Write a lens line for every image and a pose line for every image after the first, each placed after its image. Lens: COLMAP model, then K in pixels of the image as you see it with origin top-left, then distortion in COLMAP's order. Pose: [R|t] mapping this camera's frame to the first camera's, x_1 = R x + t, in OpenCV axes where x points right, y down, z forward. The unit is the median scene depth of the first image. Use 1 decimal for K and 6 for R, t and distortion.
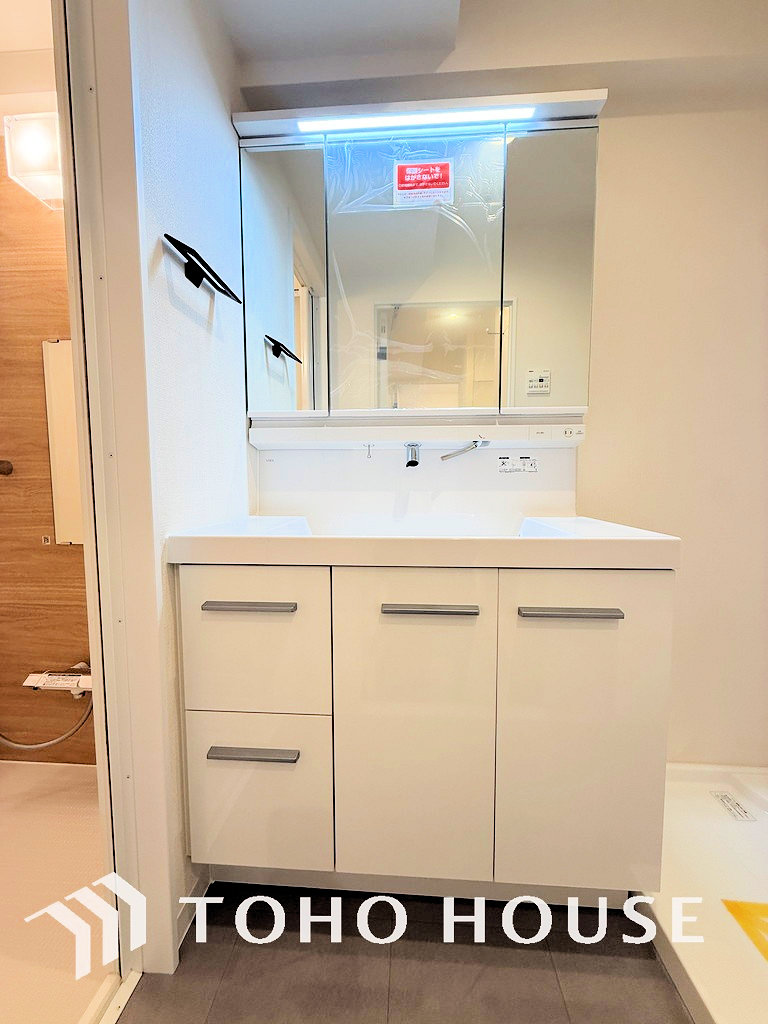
lens RADIAL K [[408.9, 0, 384.1], [0, 408.9, 509.1], [0, 0, 1]] dist [-0.000367, 0.000355]
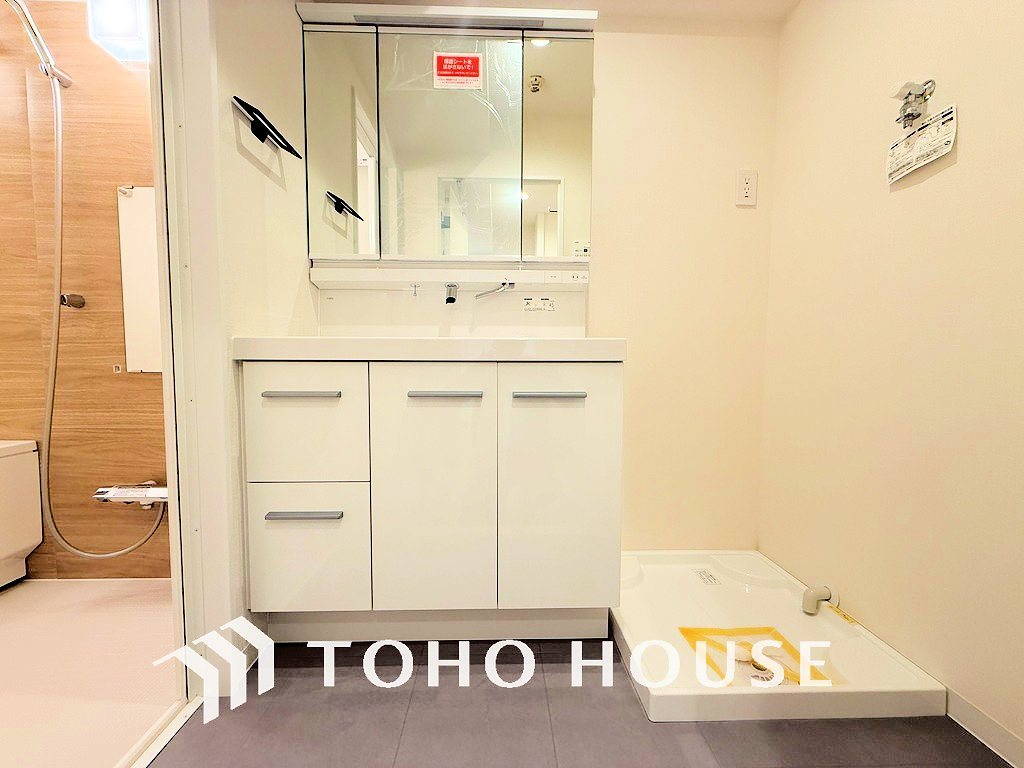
lens RADIAL K [[408.9, 0, 508.8], [0, 408.9, 383.8], [0, 0, 1]] dist [-0.000367, 0.000355]
pose [[0.995430, 0.001893, 0.095479, 0.119183], [-0.000011, 0.999806, -0.019708, 0.151303], [-0.095498, 0.019617, 0.995236, -0.201564]]
